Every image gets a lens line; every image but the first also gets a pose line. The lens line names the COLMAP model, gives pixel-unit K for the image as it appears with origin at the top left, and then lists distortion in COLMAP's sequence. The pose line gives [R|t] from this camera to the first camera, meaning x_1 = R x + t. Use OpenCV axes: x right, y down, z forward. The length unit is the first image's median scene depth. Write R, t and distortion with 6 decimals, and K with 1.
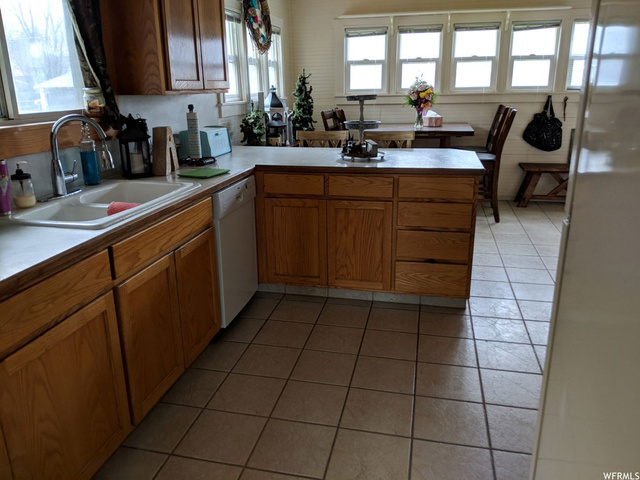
lens RADIAL K [[509.0, 0, 317.6], [0, 509.0, 238.5], [0, 0, 1]] dist [-0.013562, -0.003043]
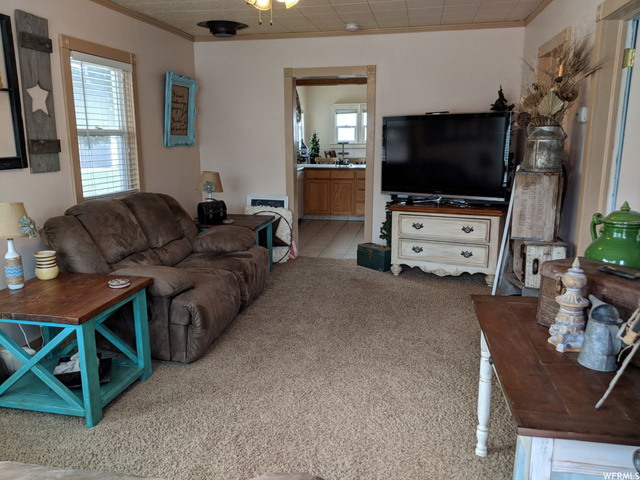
lens RADIAL K [[509.0, 0, 320.7], [0, 509.0, 241.2], [0, 0, 1]] dist [-0.013562, -0.003043]
pose [[0.999388, 0.004176, 0.034734, -0.077807], [-0.000984, 0.995814, -0.091403, 0.306330], [-0.034971, 0.091313, 0.995208, -1.027737]]
